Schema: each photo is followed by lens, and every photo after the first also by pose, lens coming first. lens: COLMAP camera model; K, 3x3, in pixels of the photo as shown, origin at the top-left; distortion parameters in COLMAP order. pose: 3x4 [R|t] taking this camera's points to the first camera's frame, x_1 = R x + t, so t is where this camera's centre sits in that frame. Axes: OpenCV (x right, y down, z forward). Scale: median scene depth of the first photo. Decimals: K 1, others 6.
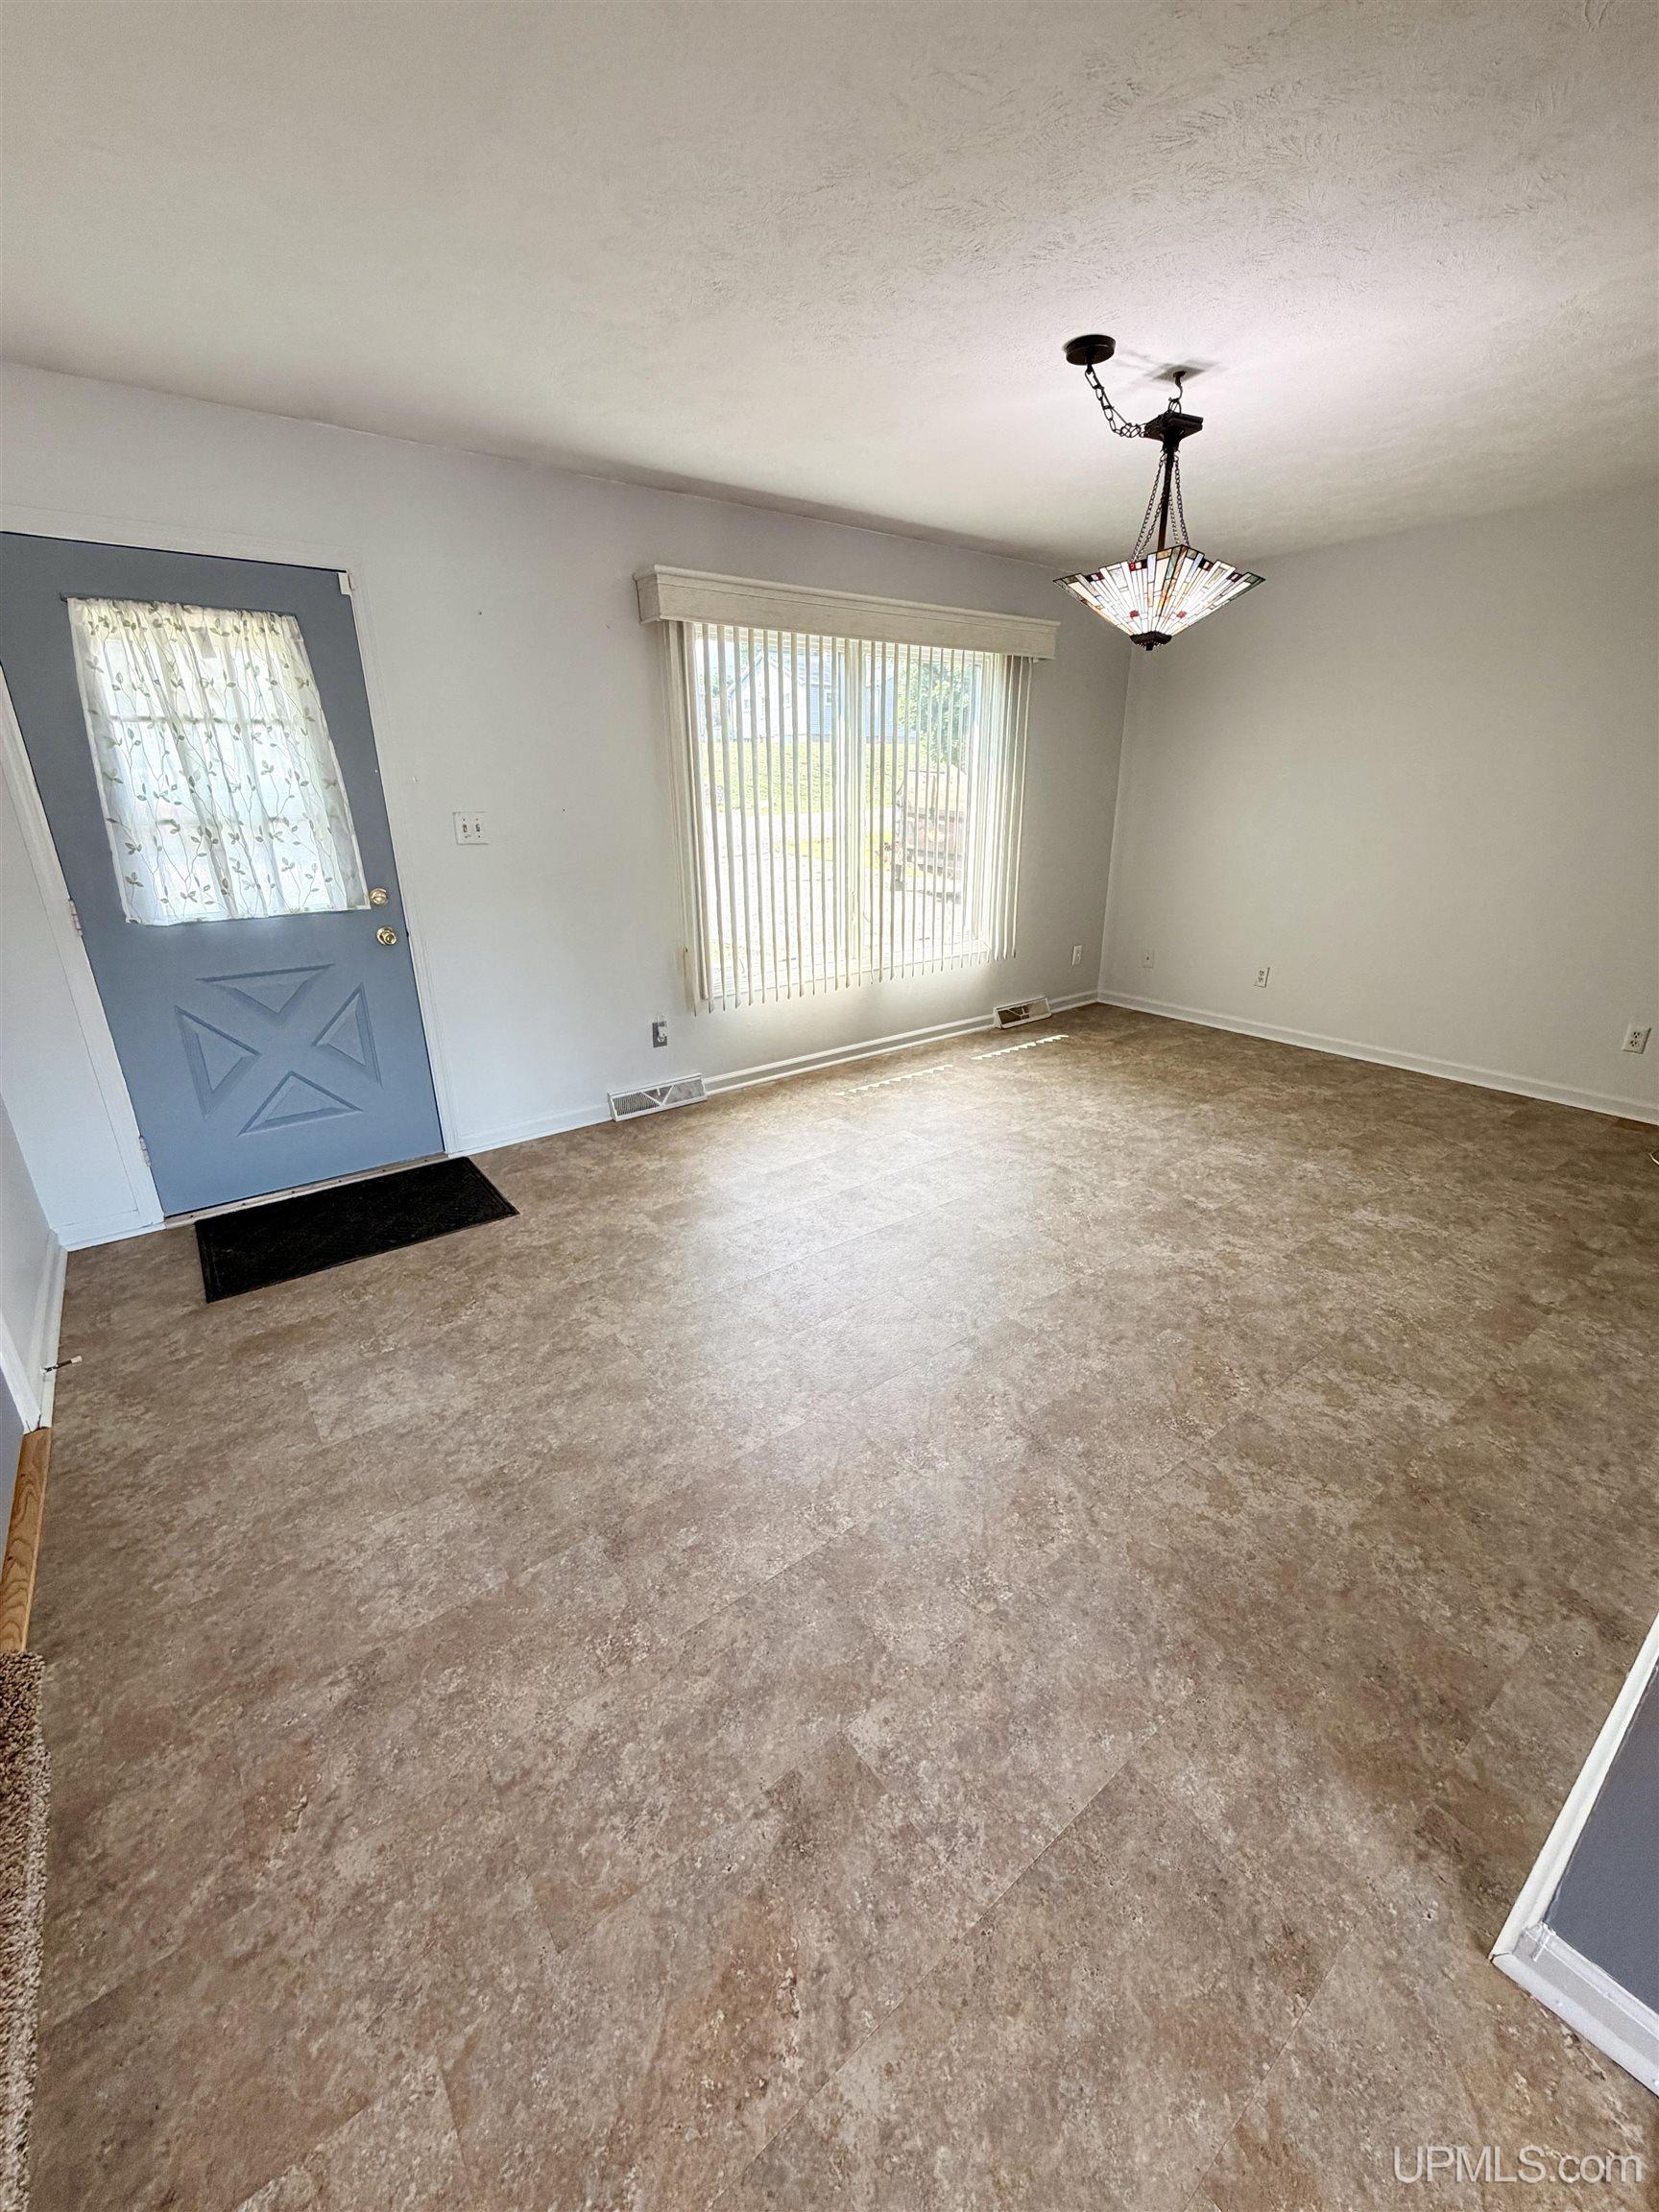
lens RADIAL K [[877.9, 0, 827.6], [0, 877.9, 1103.7], [0, 0, 1]] dist [-0.001605, 0.000149]
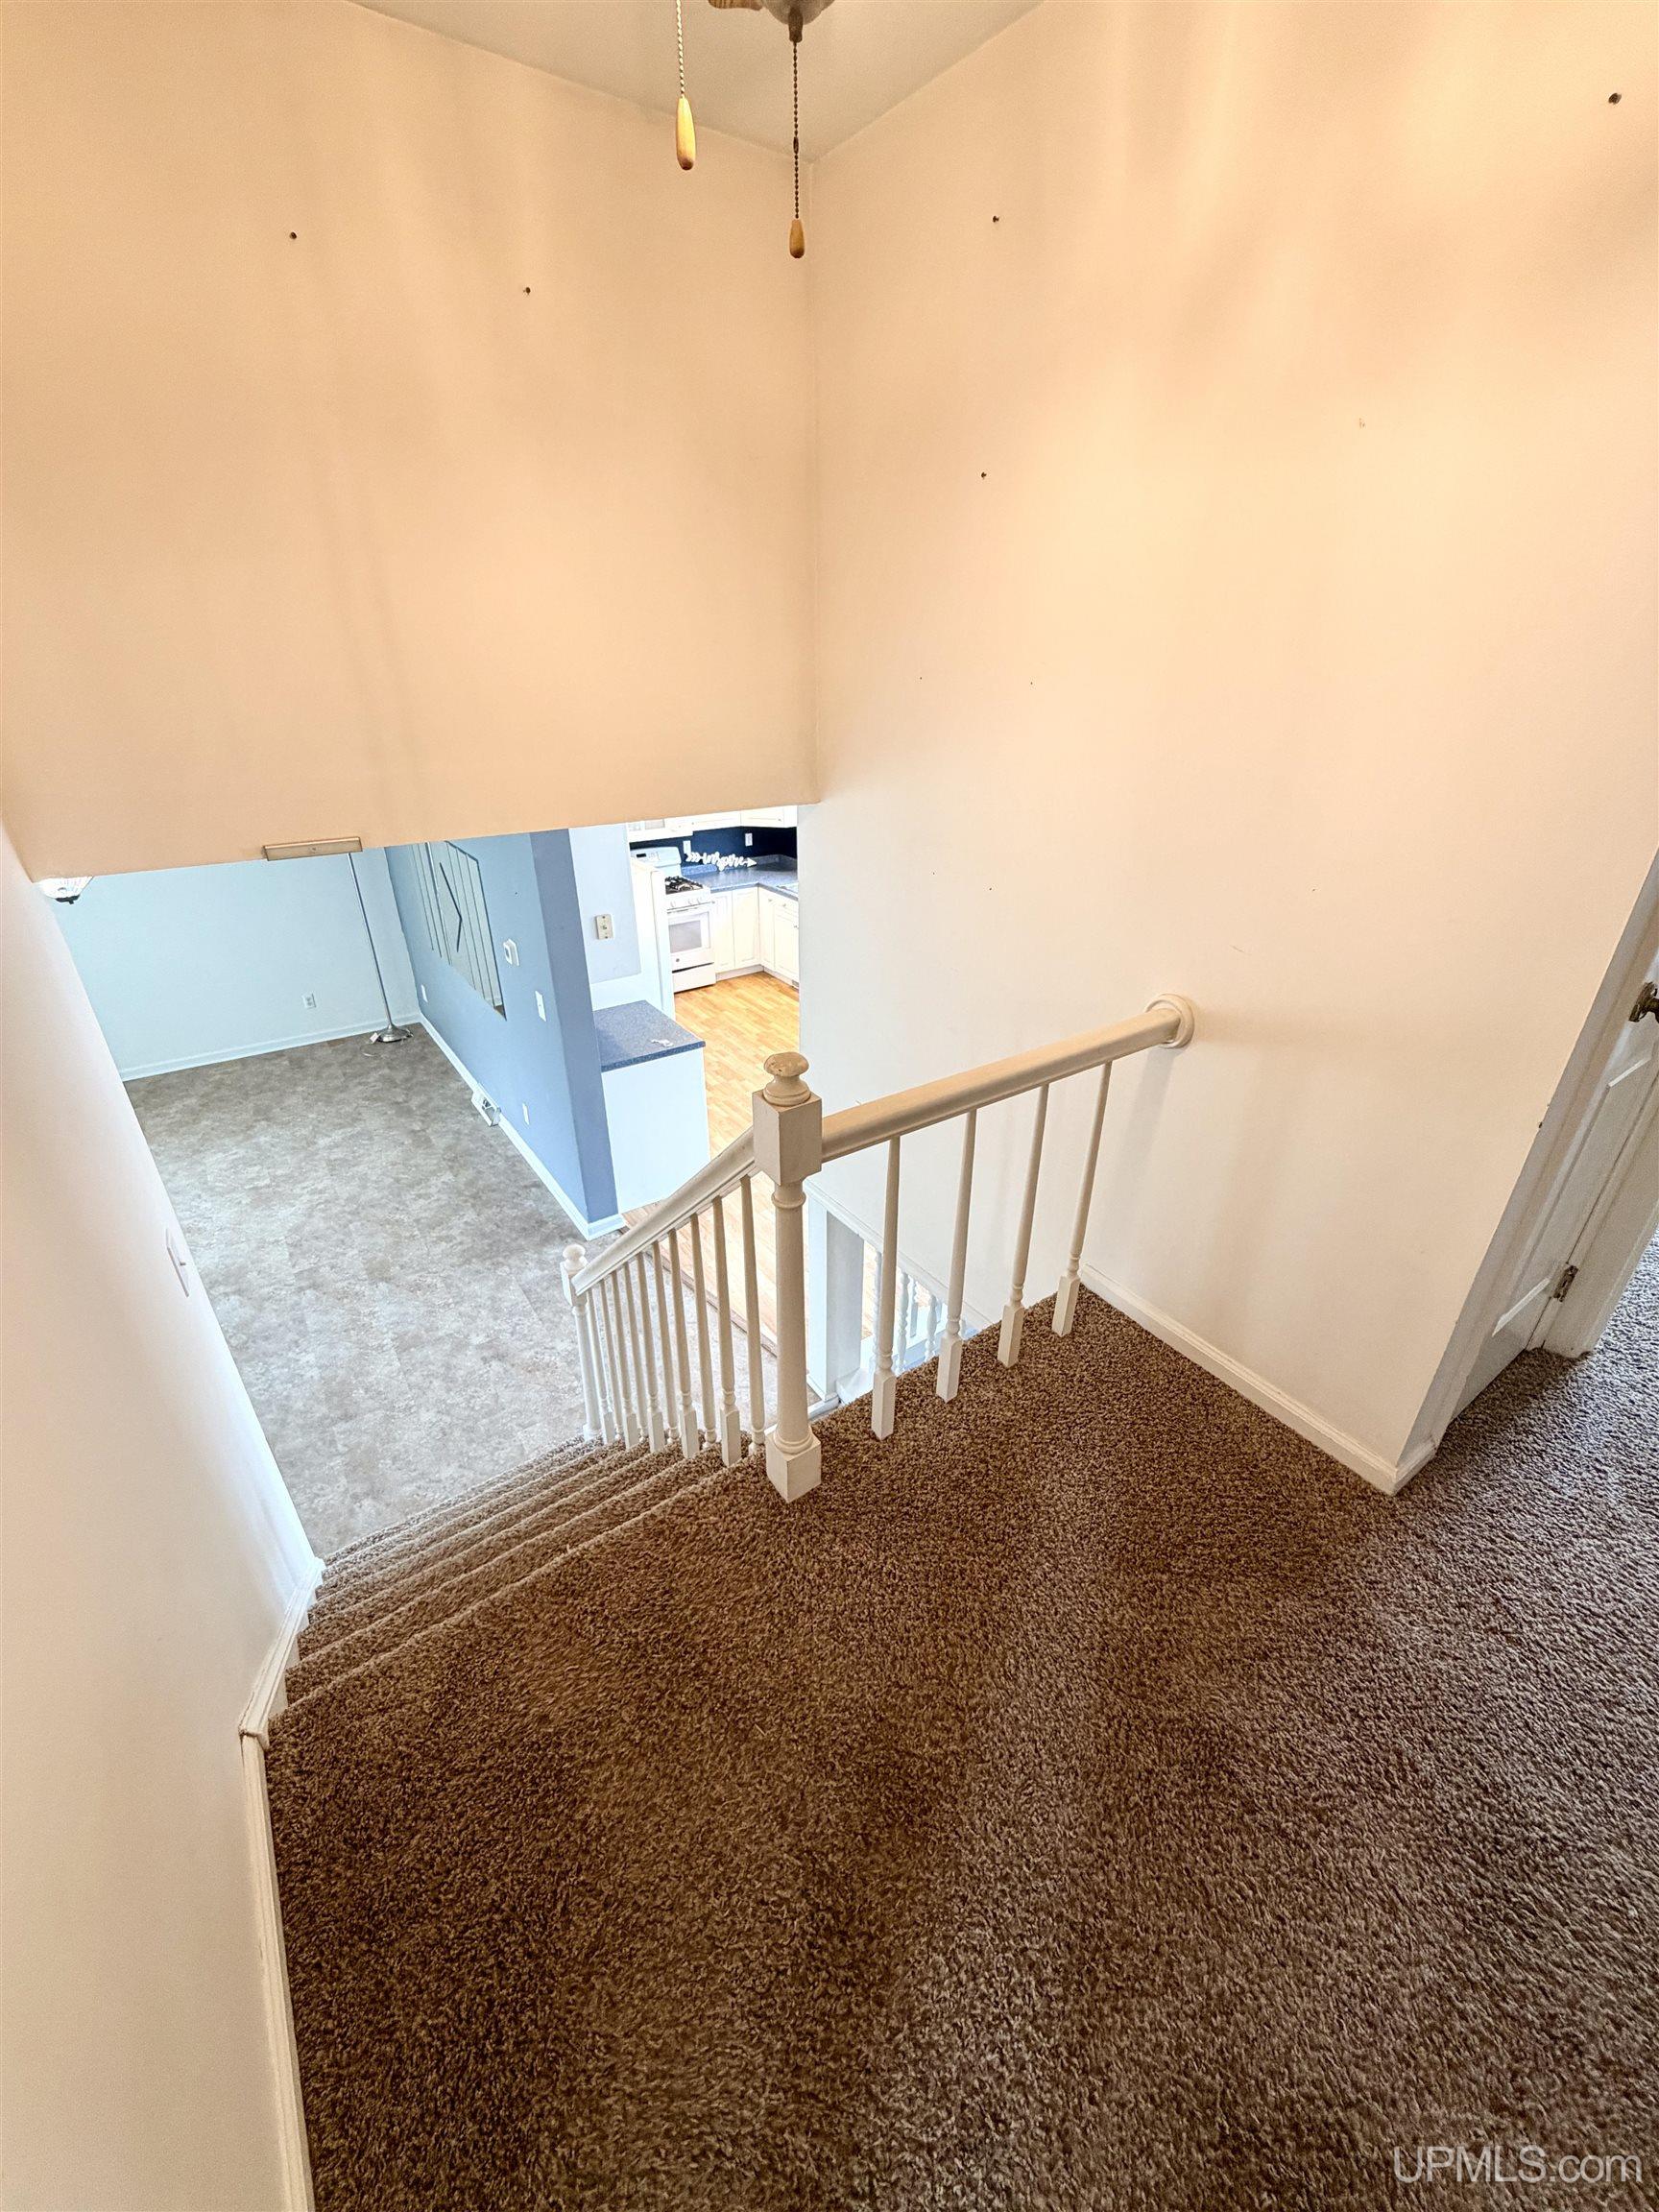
lens RADIAL K [[877.9, 0, 827.6], [0, 877.9, 1103.7], [0, 0, 1]] dist [-0.001605, 0.000149]
pose [[0.037932, -0.447292, 0.893583, -1.059299], [0.341838, 0.846086, 0.409006, -0.364591], [-0.938993, 0.289946, 0.184995, -0.420493]]
